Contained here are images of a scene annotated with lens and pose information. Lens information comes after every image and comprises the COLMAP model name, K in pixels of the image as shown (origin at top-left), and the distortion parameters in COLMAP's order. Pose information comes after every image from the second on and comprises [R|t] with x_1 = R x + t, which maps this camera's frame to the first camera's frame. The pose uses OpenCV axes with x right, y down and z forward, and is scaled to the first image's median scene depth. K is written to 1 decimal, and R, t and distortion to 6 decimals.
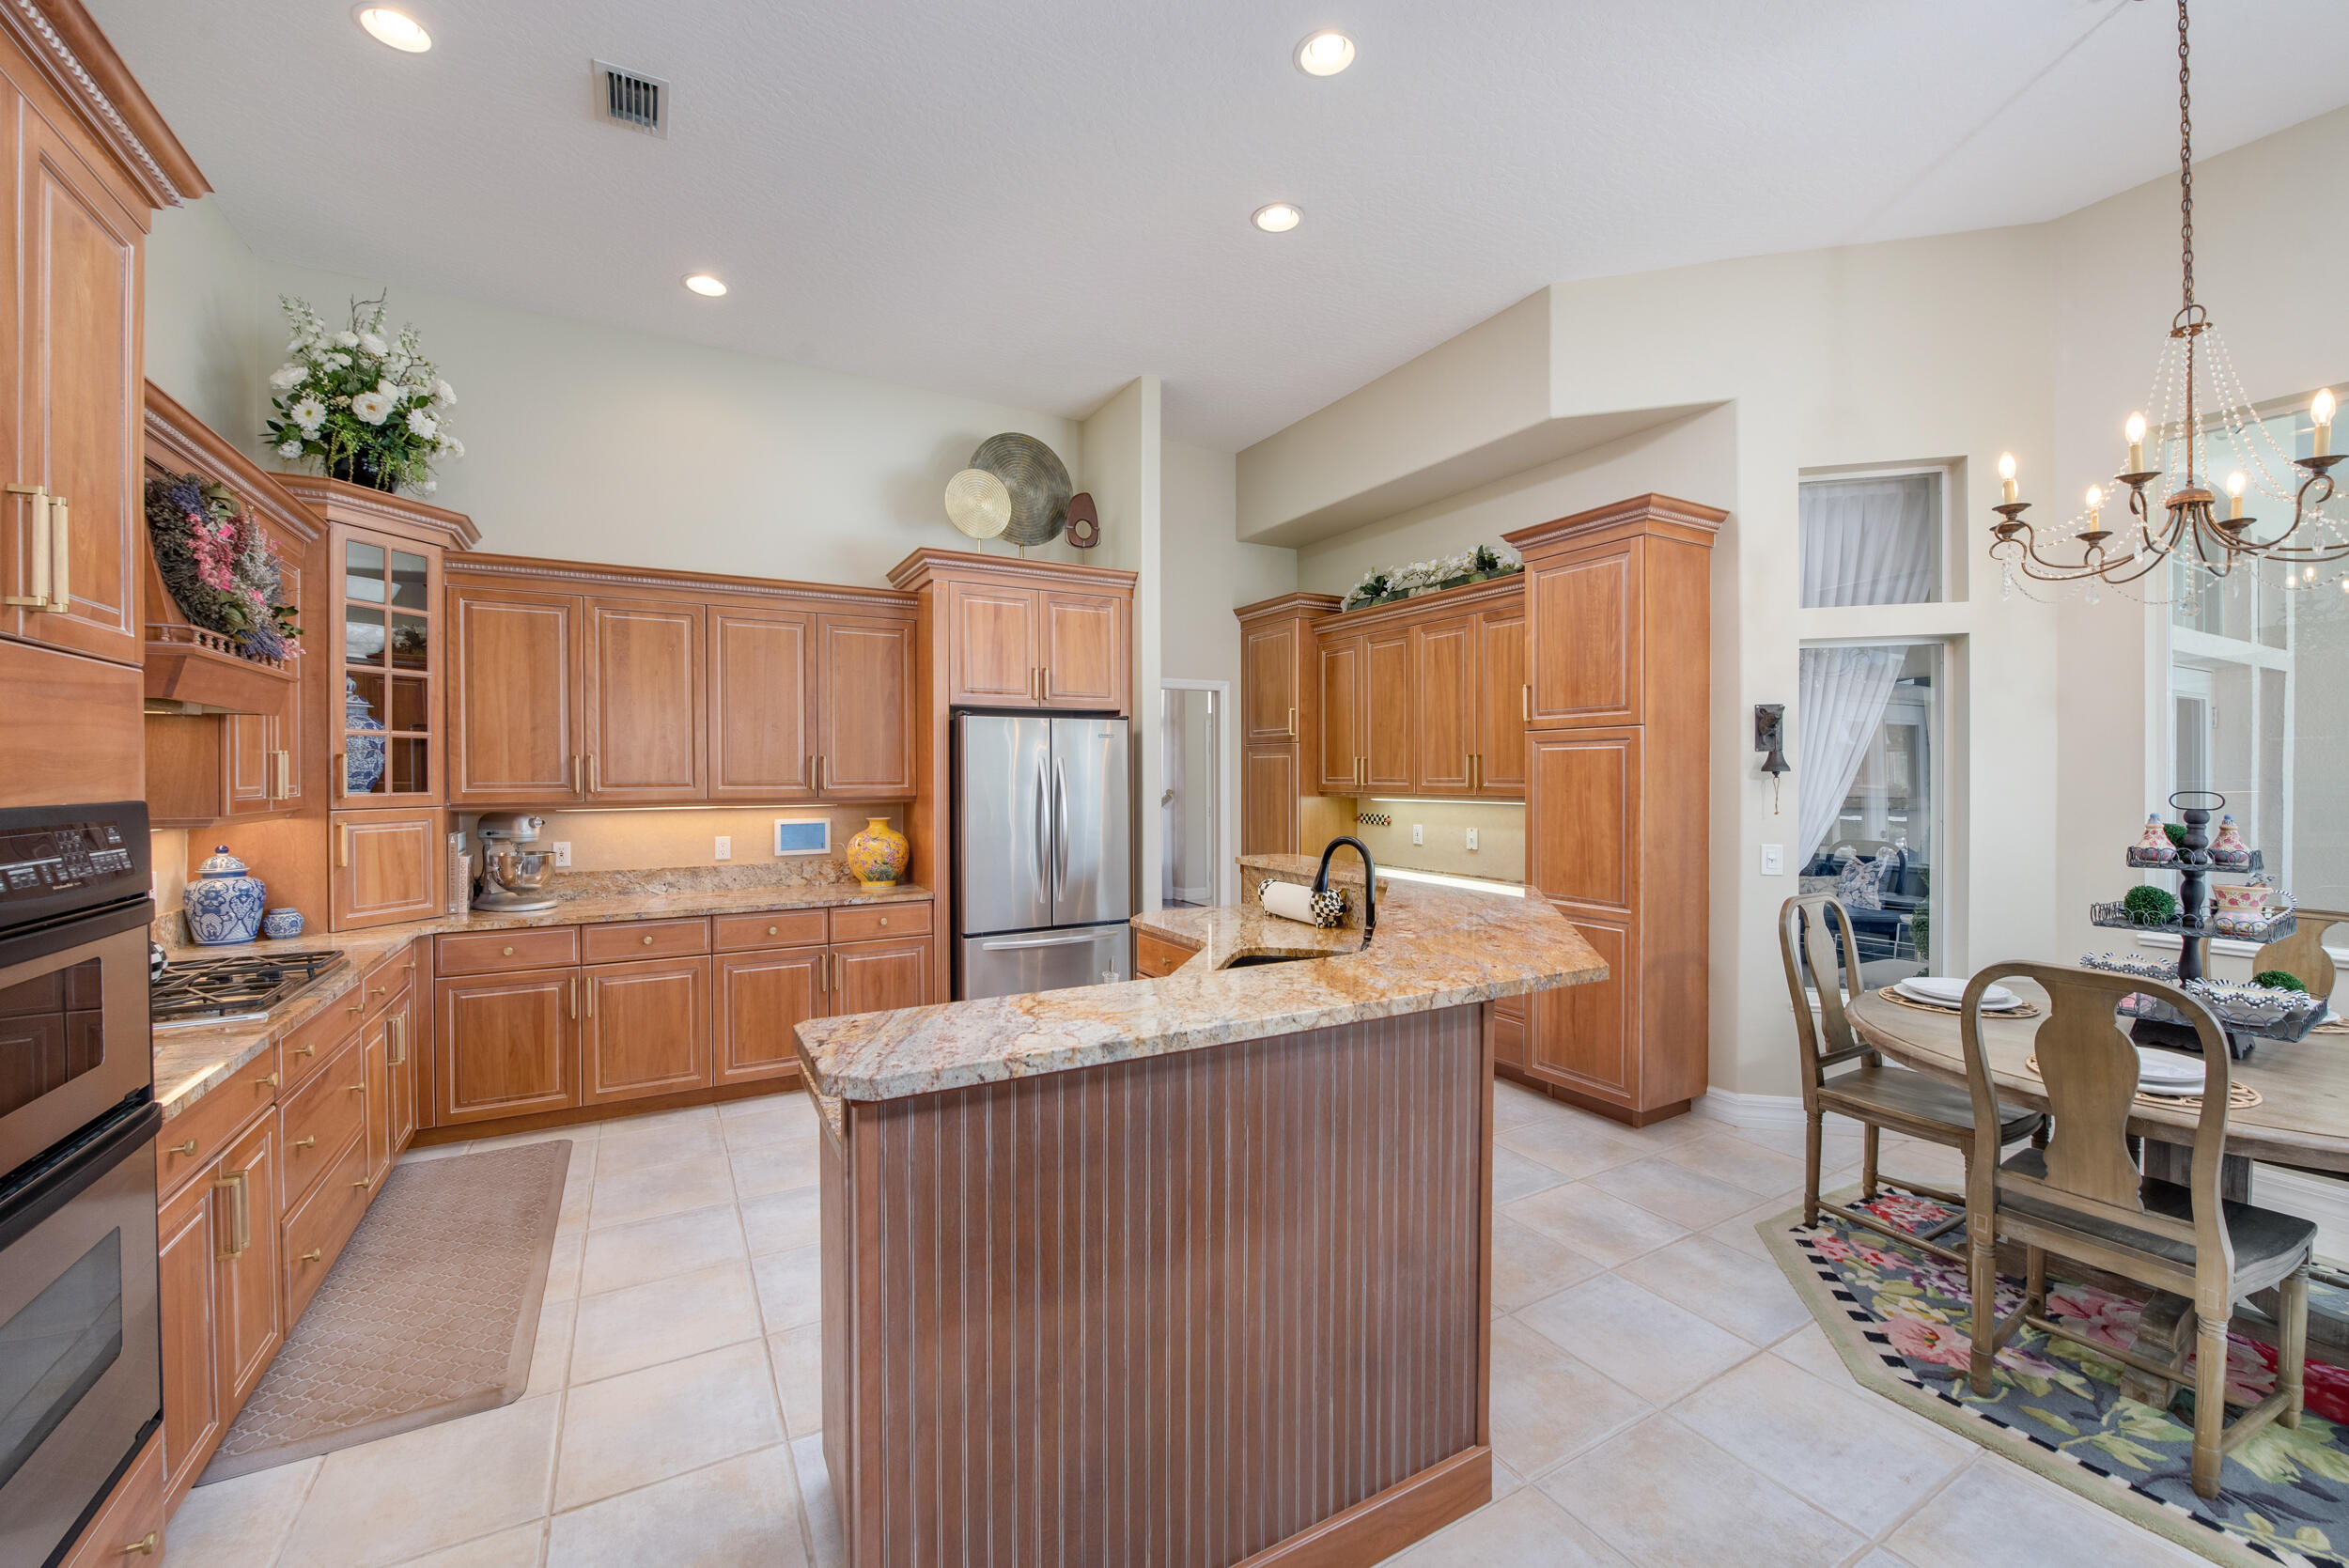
lens RADIAL K [[939.9, 0, 1180.1], [0, 939.9, 780.0], [0, 0, 1]] dist [-0.001345, -0.000230]
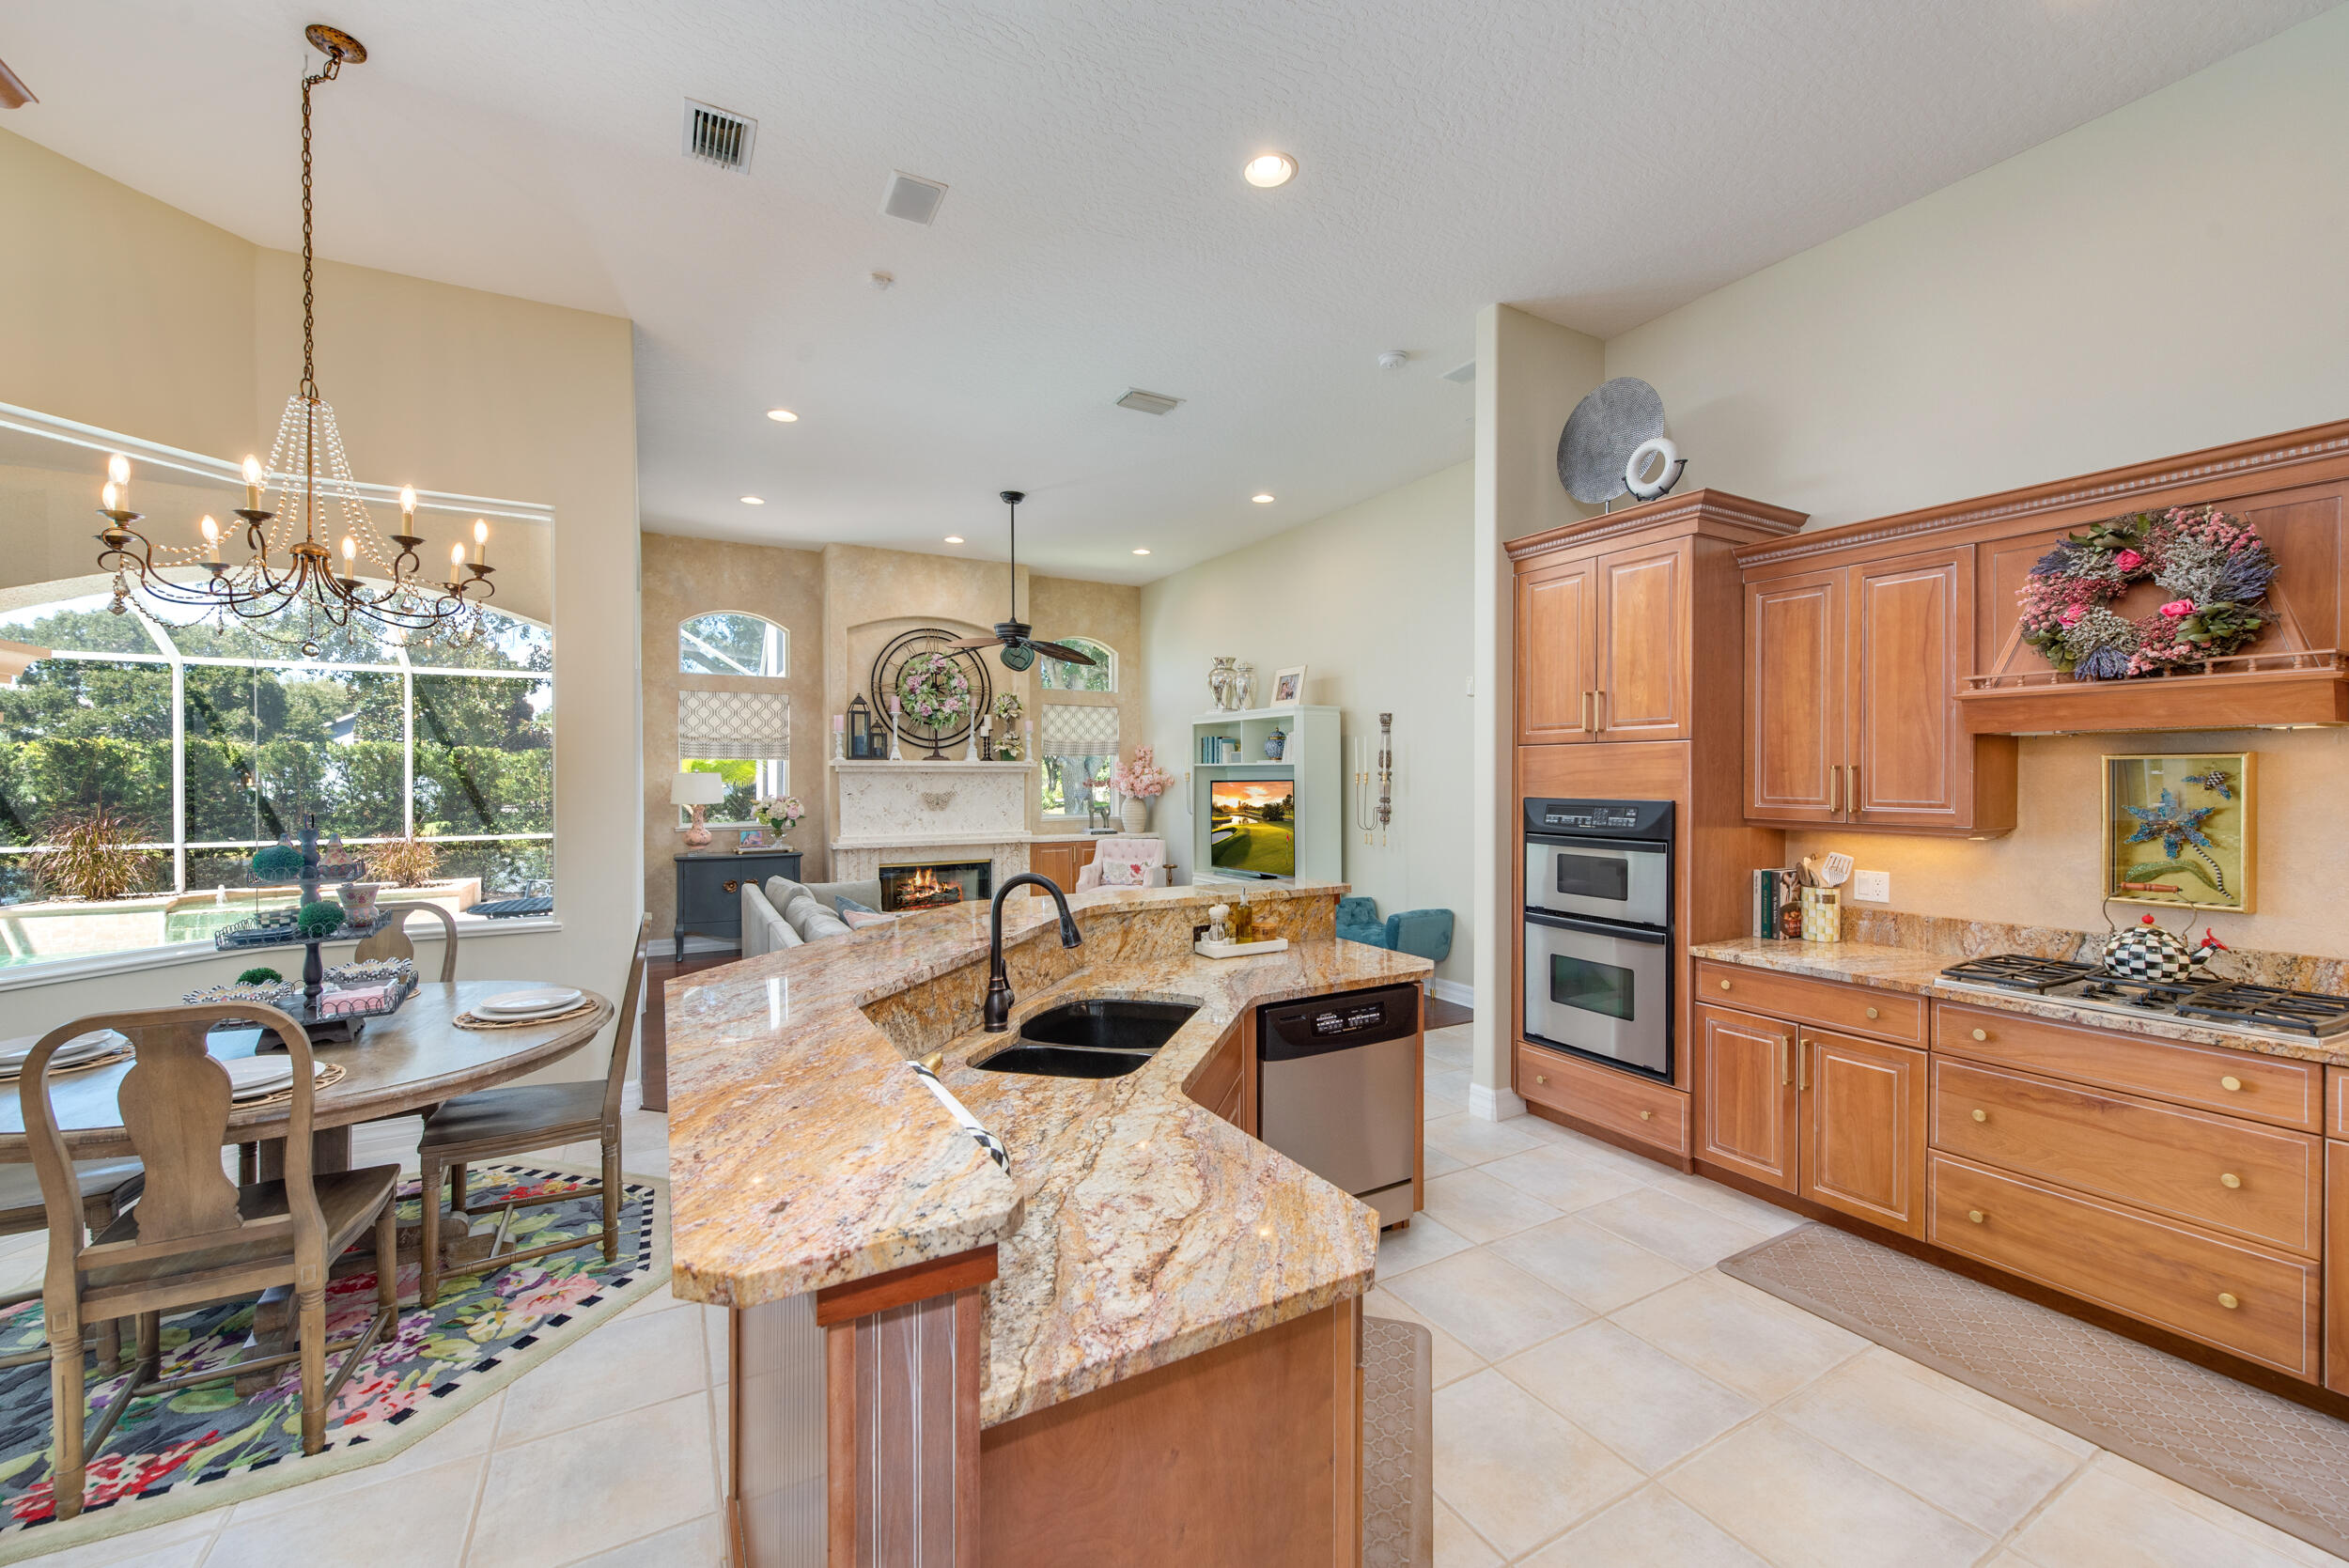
lens RADIAL K [[918.8, 0, 1174.5], [0, 918.8, 784.0], [0, 0, 1]] dist [0.001891, 0.000006]
pose [[-0.999943, 0.004011, 0.009861, 0.018165], [0.004148, 0.999895, 0.013918, -0.019128], [-0.009804, 0.013959, -0.999855, 1.159031]]
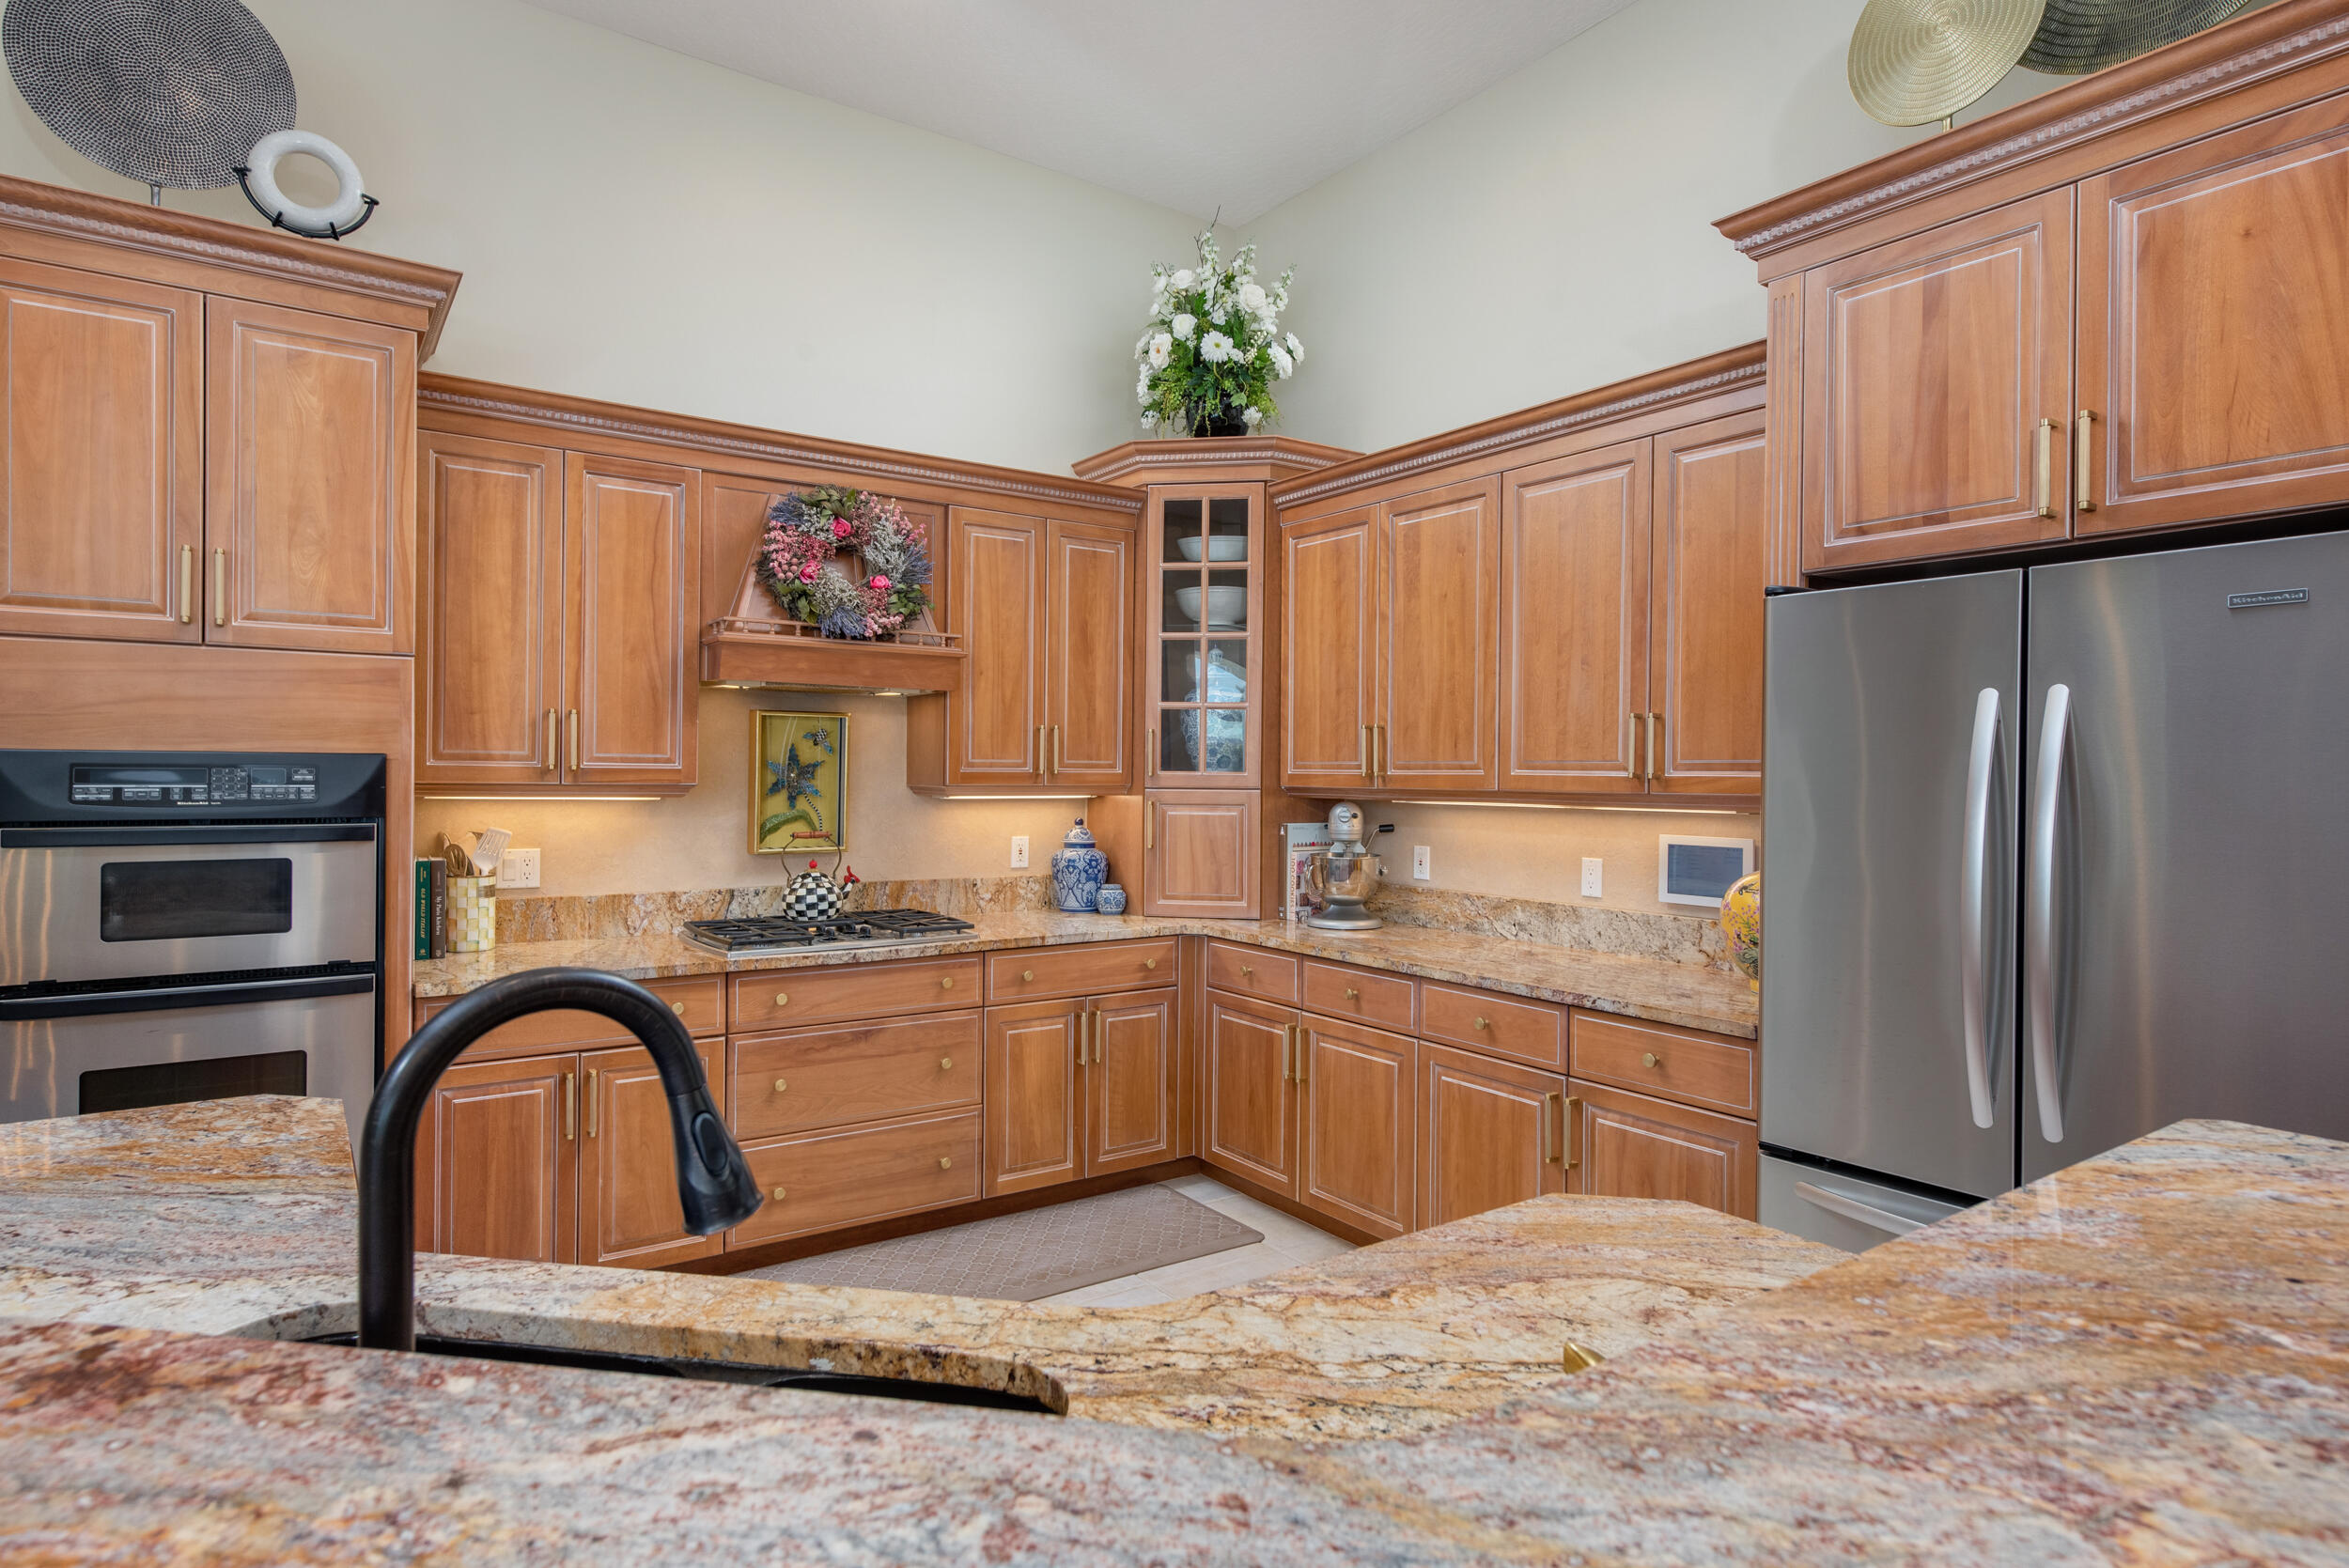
lens RADIAL K [[1259.1, 0, 1168.7], [0, 1259.1, 780.4], [0, 0, 1]] dist [0.004887, 0.001226]
pose [[0.079973, 0.010676, -0.996740, 0.294921], [-0.016337, 0.999822, 0.009398, 0.009365], [0.996663, 0.015532, 0.080133, 0.721355]]
